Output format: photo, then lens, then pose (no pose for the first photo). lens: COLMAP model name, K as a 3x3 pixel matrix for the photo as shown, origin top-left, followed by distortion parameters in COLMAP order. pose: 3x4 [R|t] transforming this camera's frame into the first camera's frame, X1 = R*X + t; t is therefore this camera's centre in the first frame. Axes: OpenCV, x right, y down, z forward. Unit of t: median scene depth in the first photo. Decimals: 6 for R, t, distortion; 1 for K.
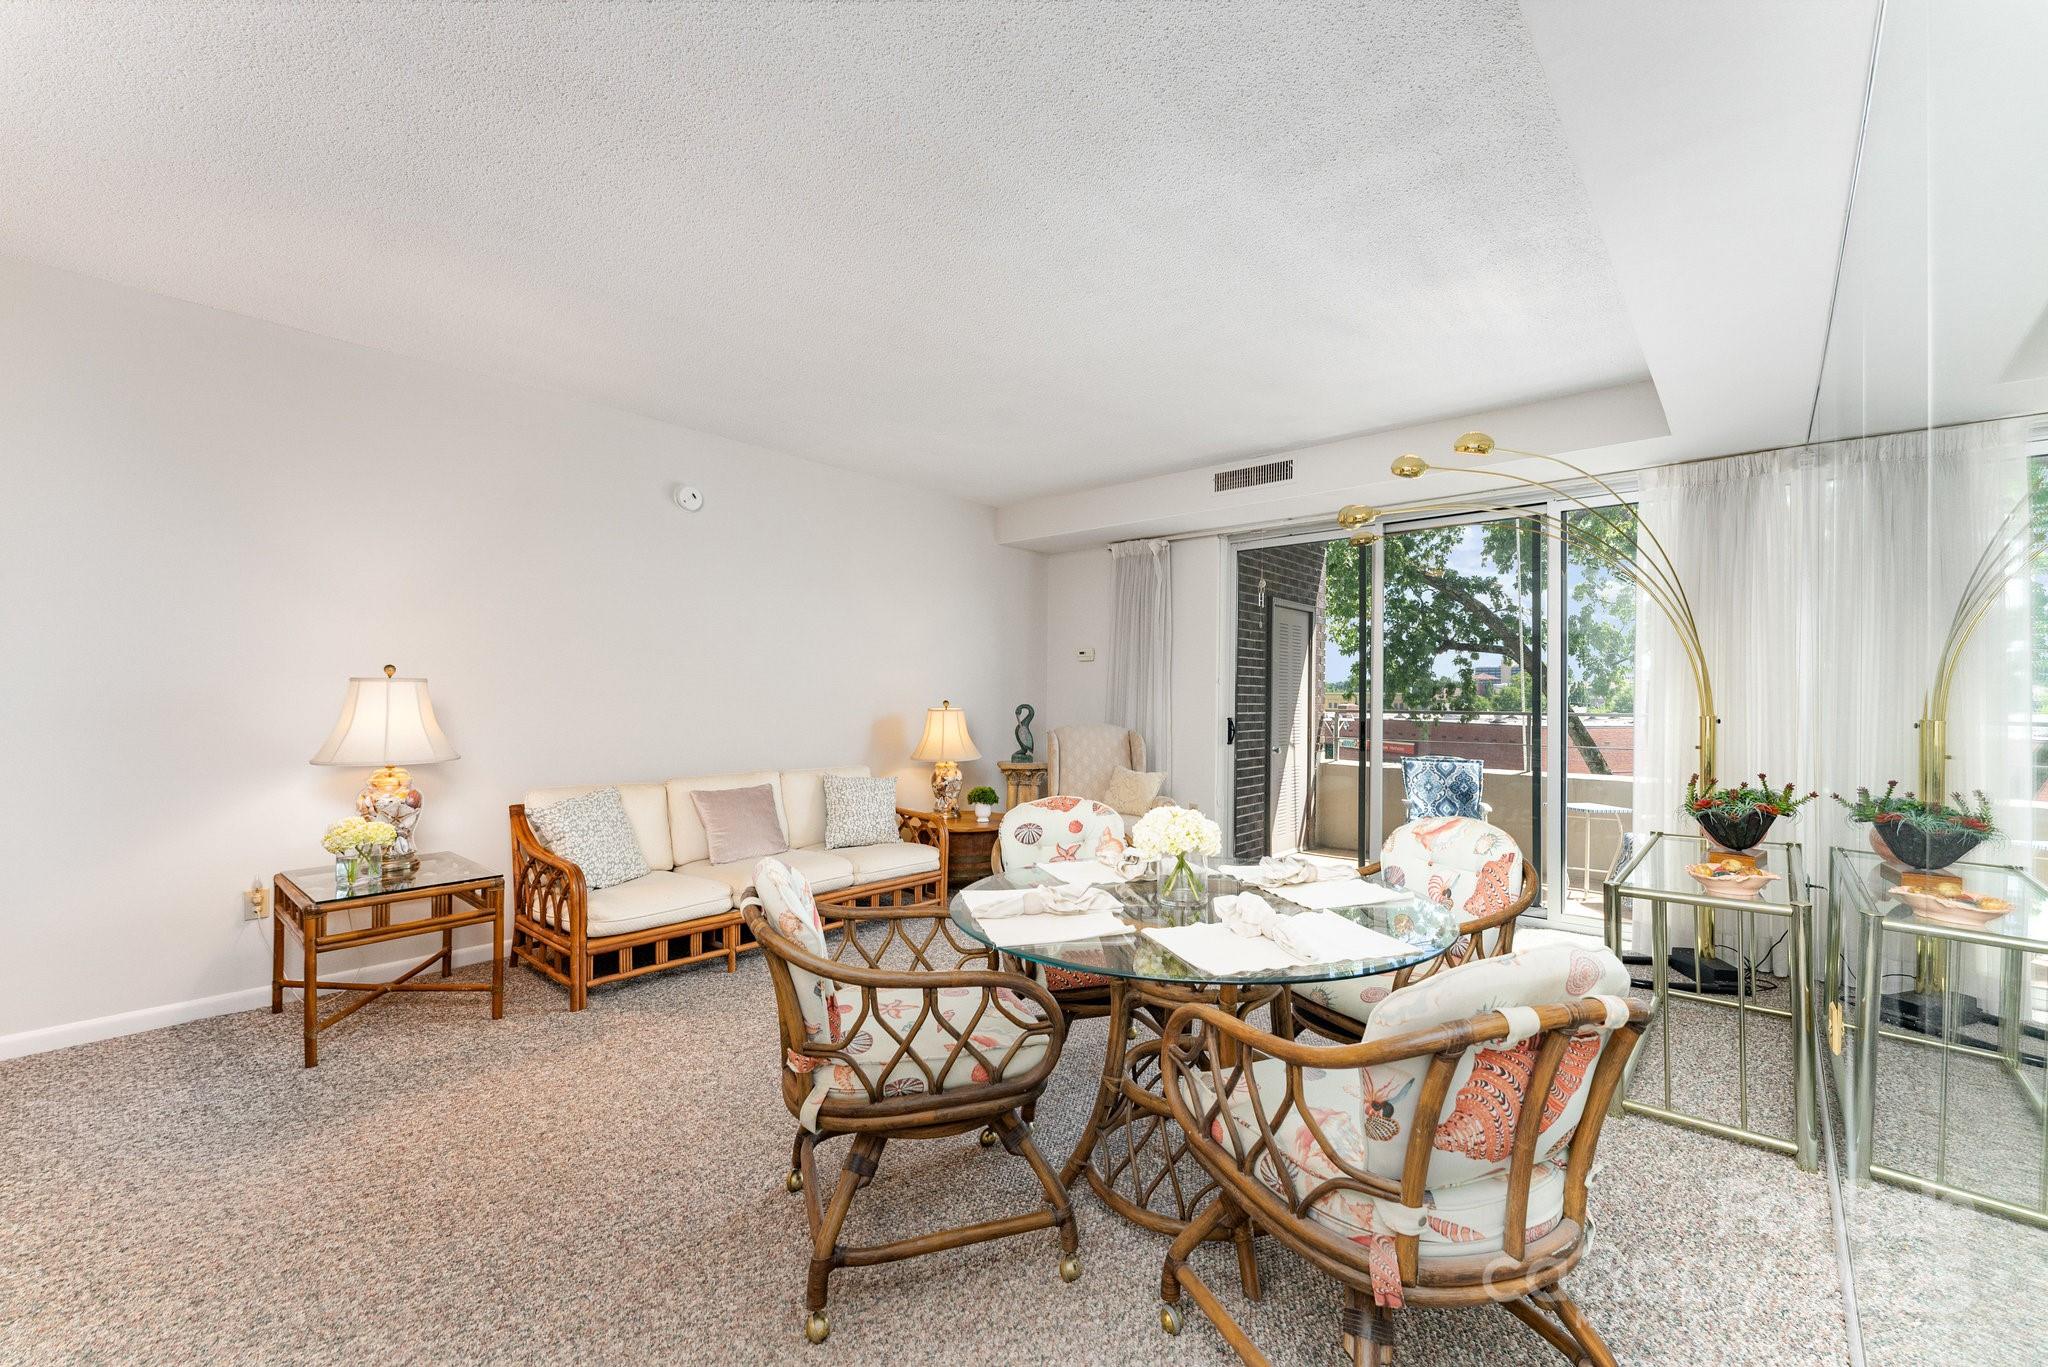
lens RADIAL K [[810.1, 0, 1018.1], [0, 810.1, 695.8], [0, 0, 1]] dist [-0.000316, -0.000068]
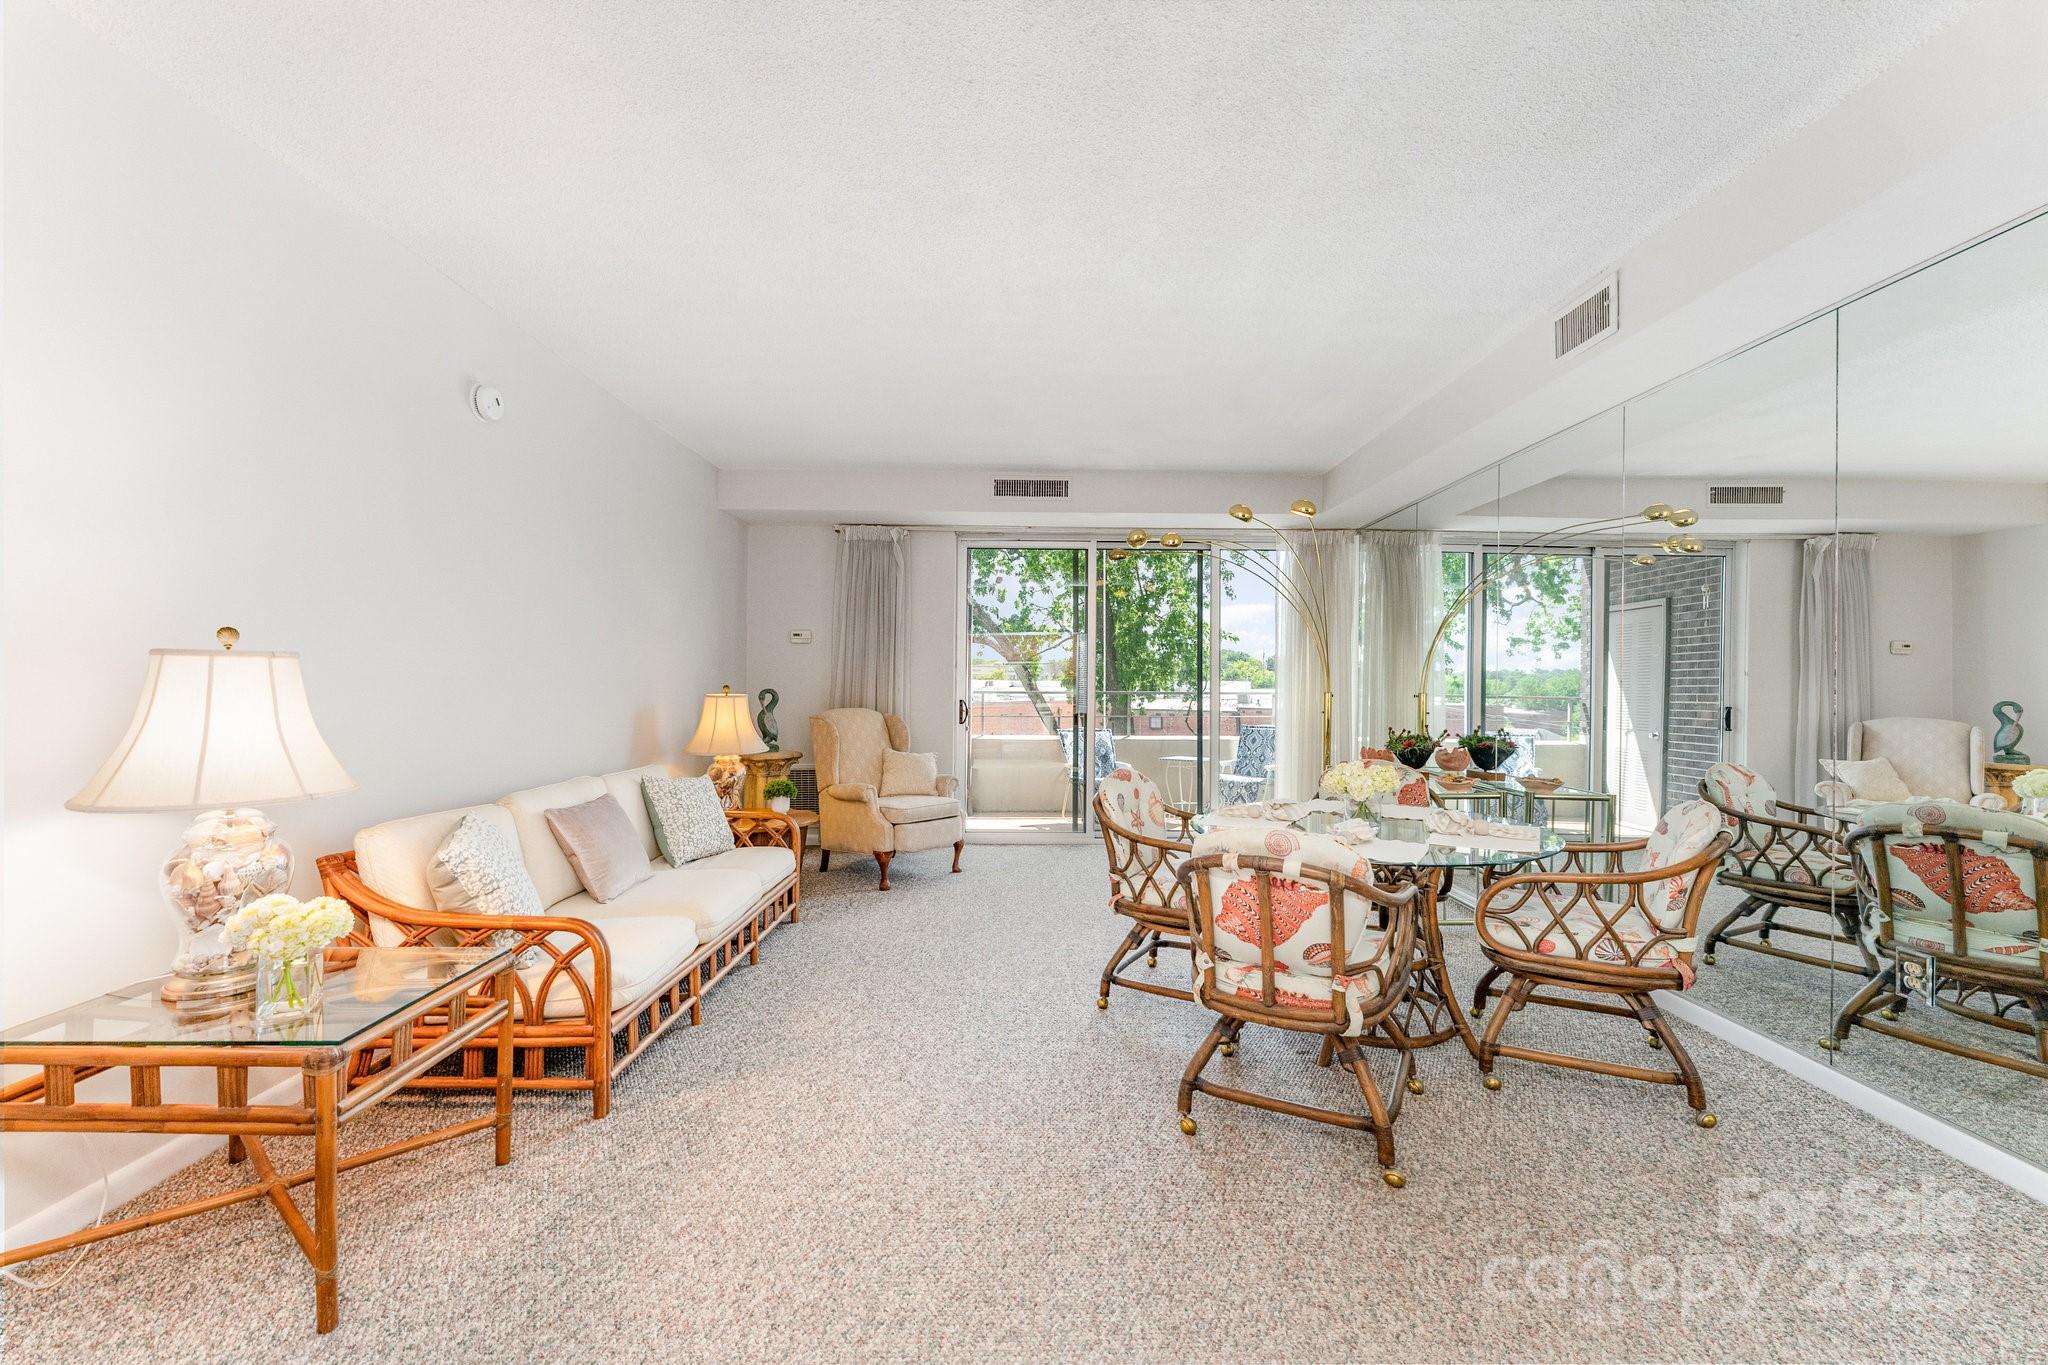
lens RADIAL K [[821.5, 0, 1024.0], [0, 821.5, 682.5], [0, 0, 1]] dist [0.003590, 0.000293]
pose [[0.751549, -0.002102, 0.659674, -0.727260], [-0.001224, 0.999989, 0.004580, -0.002371], [-0.659676, -0.004249, 0.751538, 0.196271]]
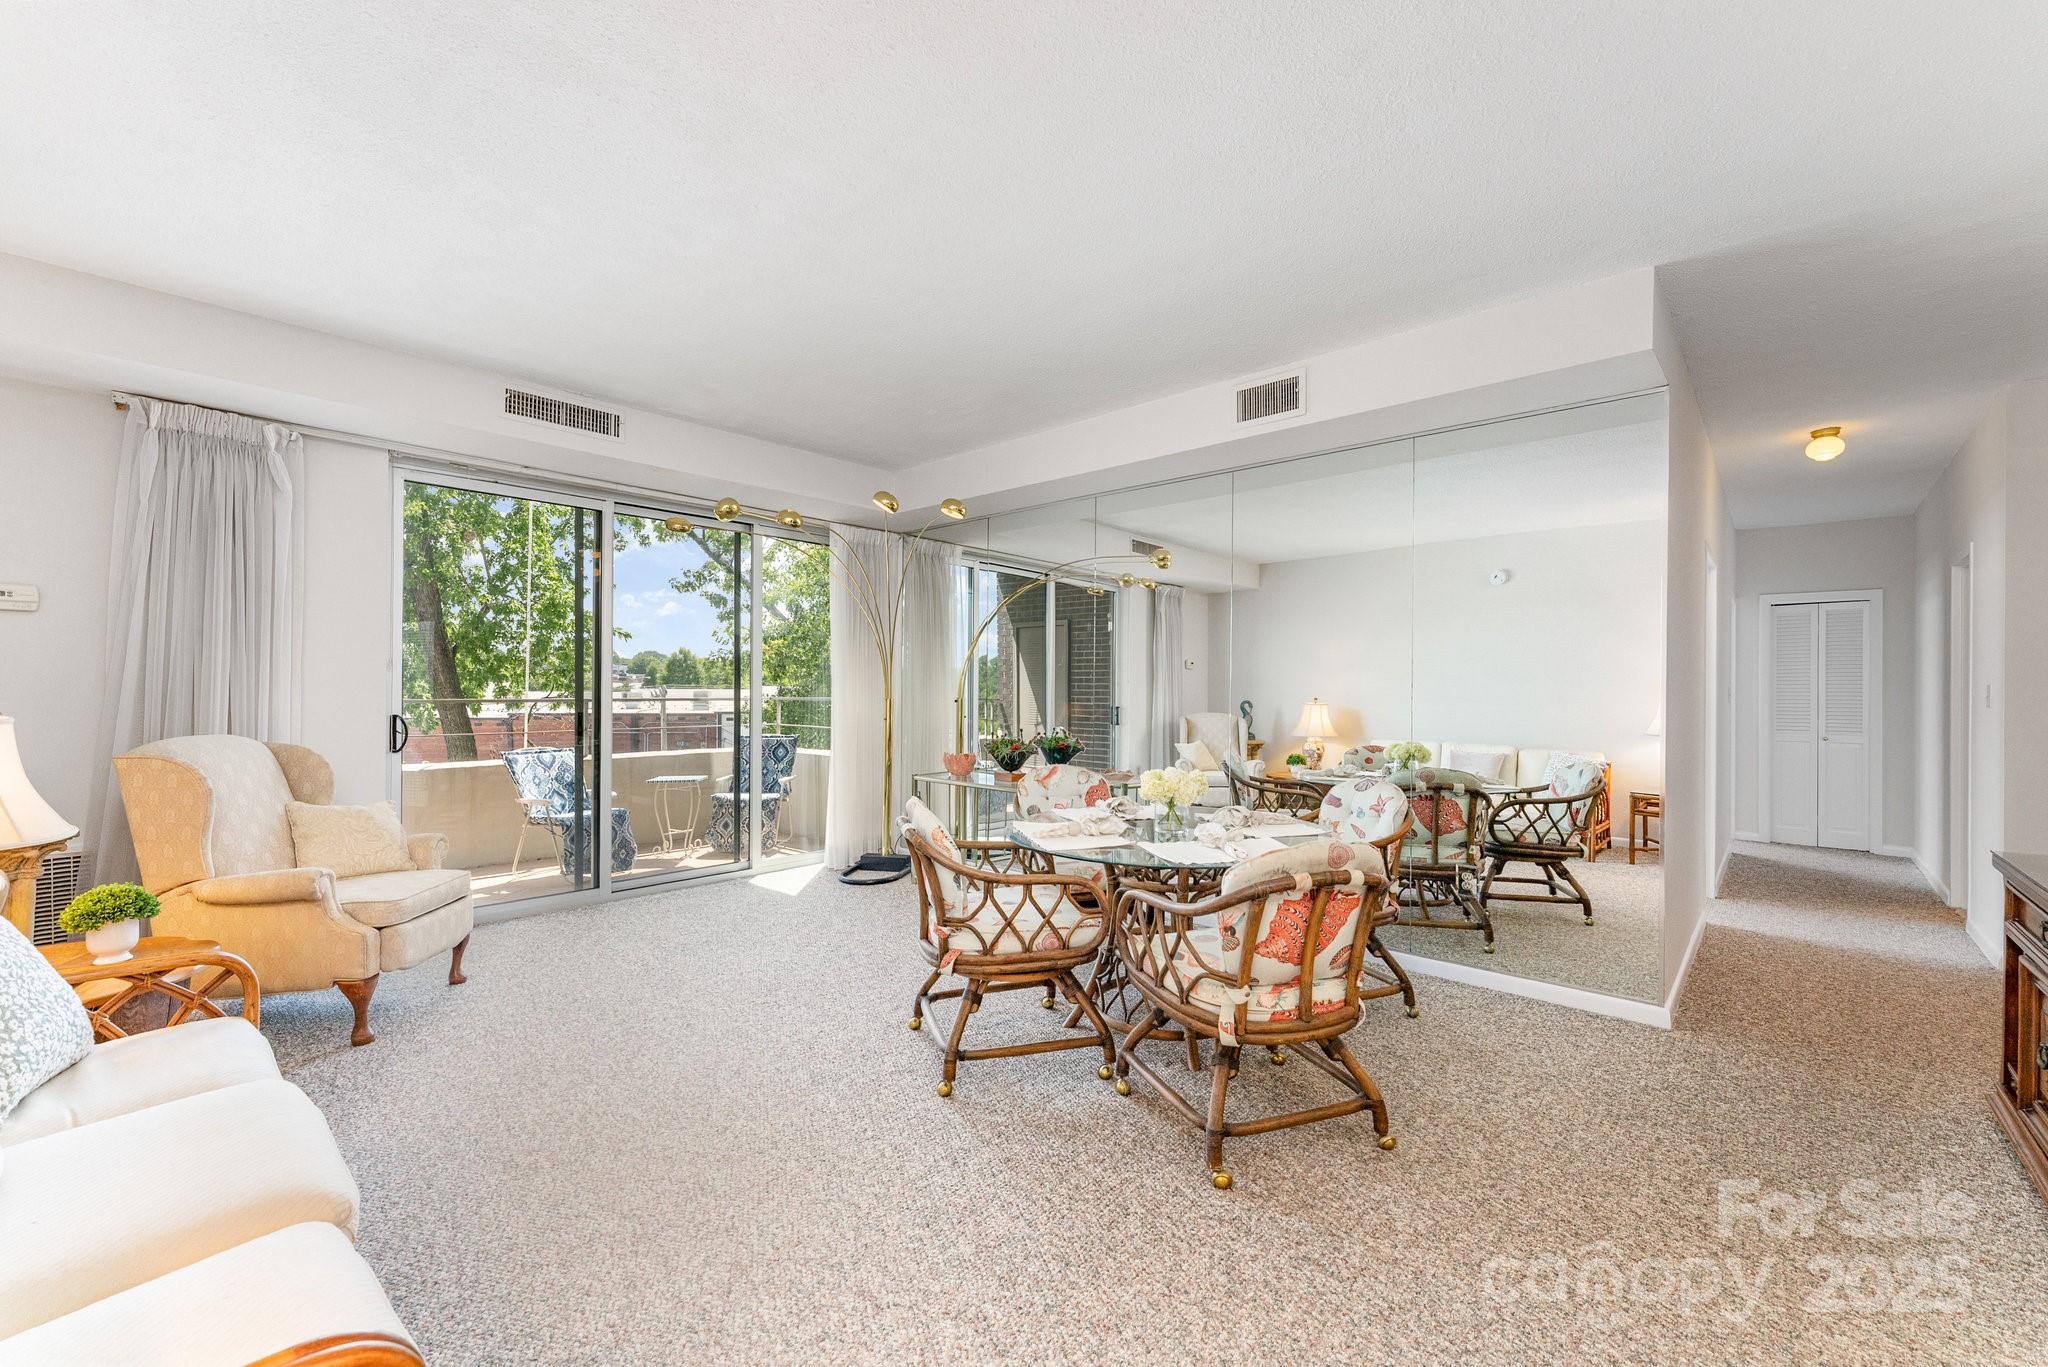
lens RADIAL K [[844.2, 0, 1029.0], [0, 844.2, 689.9], [0, 0, 1]] dist [-0.002164, -0.000125]
pose [[0.020256, -0.006718, 0.999772, -0.817245], [-0.007083, 0.999951, 0.006863, -0.006207], [-0.999770, -0.007221, 0.020207, 0.772556]]
